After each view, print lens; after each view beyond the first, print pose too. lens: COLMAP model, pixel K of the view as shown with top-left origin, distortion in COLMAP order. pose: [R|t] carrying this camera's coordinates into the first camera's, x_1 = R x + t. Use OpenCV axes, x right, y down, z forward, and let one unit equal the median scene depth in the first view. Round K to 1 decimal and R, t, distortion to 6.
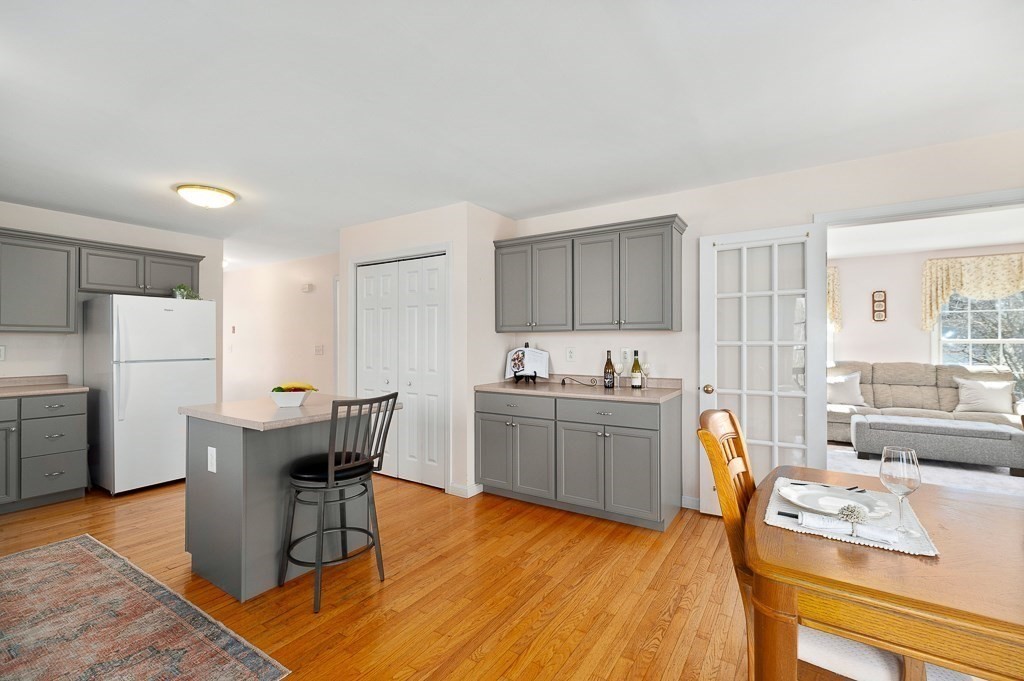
lens RADIAL K [[445.4, 0, 512.2], [0, 445.4, 338.2], [0, 0, 1]] dist [0.000080, -0.000312]
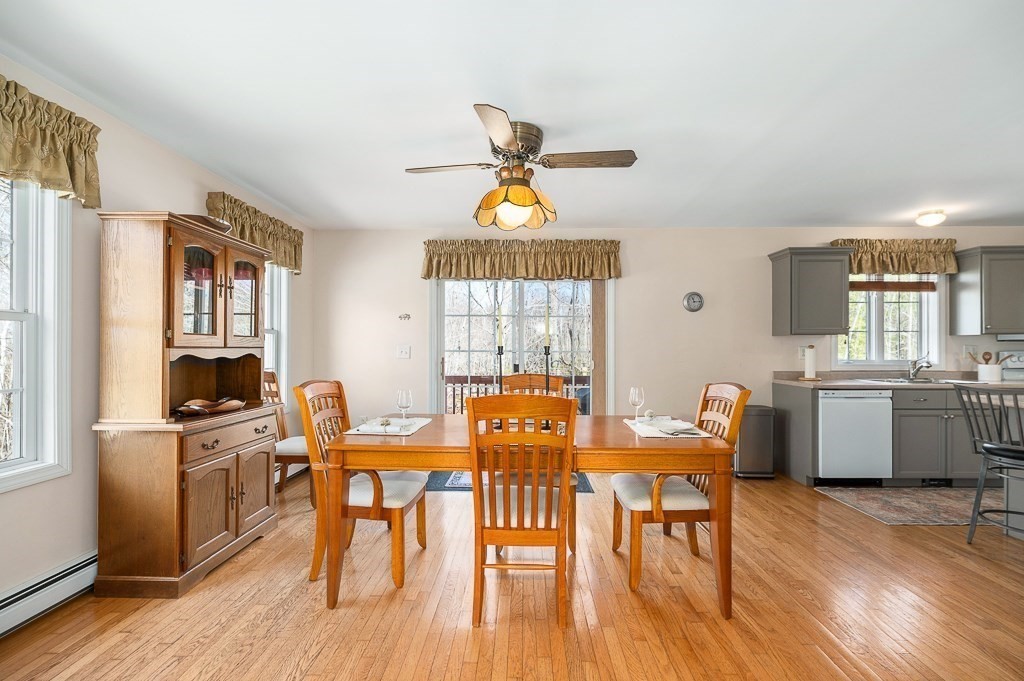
lens RADIAL K [[445.4, 0, 513.5], [0, 445.4, 348.4], [0, 0, 1]] dist [0.000080, -0.000312]
pose [[-0.849528, 0.001445, -0.527541, 1.124723], [0.004745, 0.999977, -0.004901, 0.031240], [0.527522, -0.006667, -0.849515, 1.132982]]
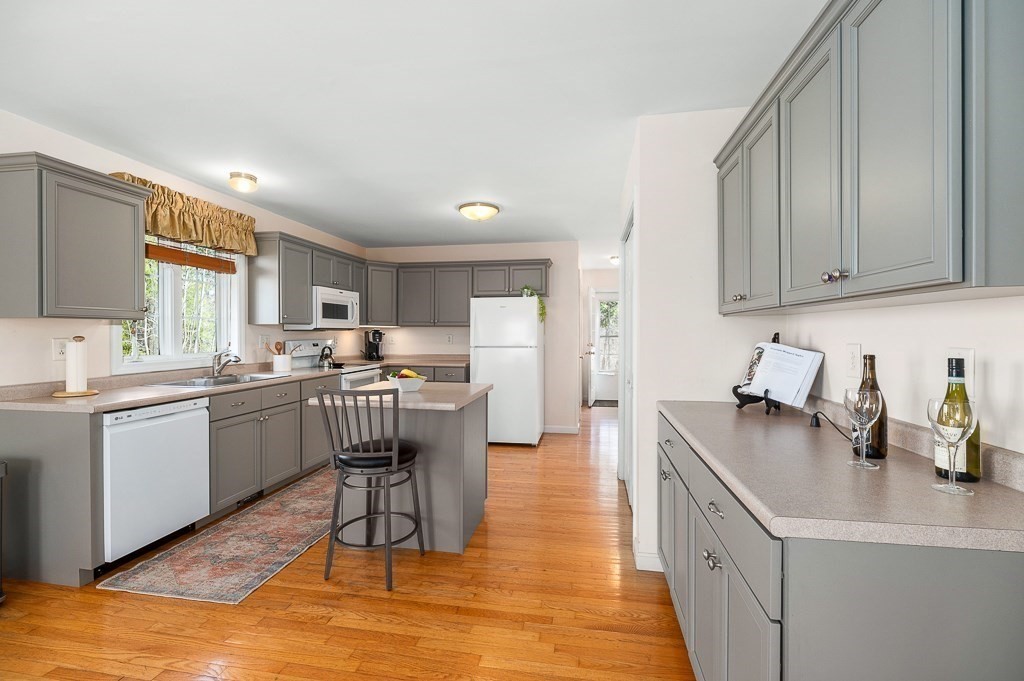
lens RADIAL K [[445.4, 0, 514.9], [0, 445.4, 336.8], [0, 0, 1]] dist [0.000080, -0.000312]
pose [[0.403067, 0.008922, -0.915127, 0.590254], [0.003467, 0.999930, 0.011276, 0.010441], [0.915164, -0.007717, 0.403008, 0.791915]]
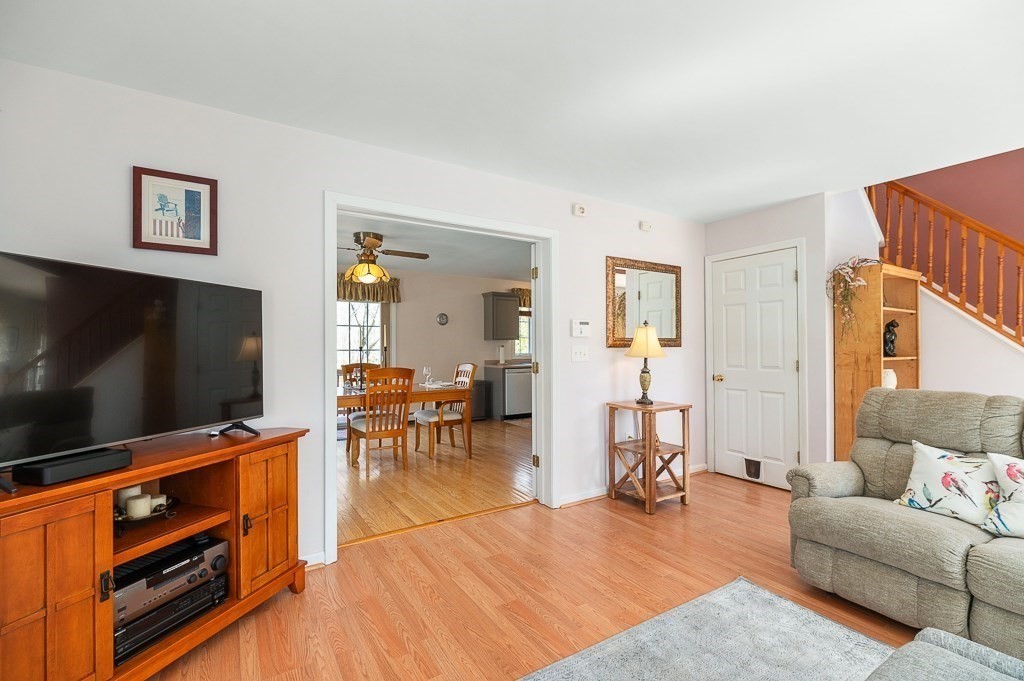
lens RADIAL K [[445.4, 0, 506.6], [0, 445.4, 346.3], [0, 0, 1]] dist [0.000080, -0.000312]
pose [[-0.418538, 0.002859, -0.908195, 2.032612], [0.011550, 0.999931, -0.002175, 0.029854], [0.908126, -0.011400, -0.418543, 1.595076]]
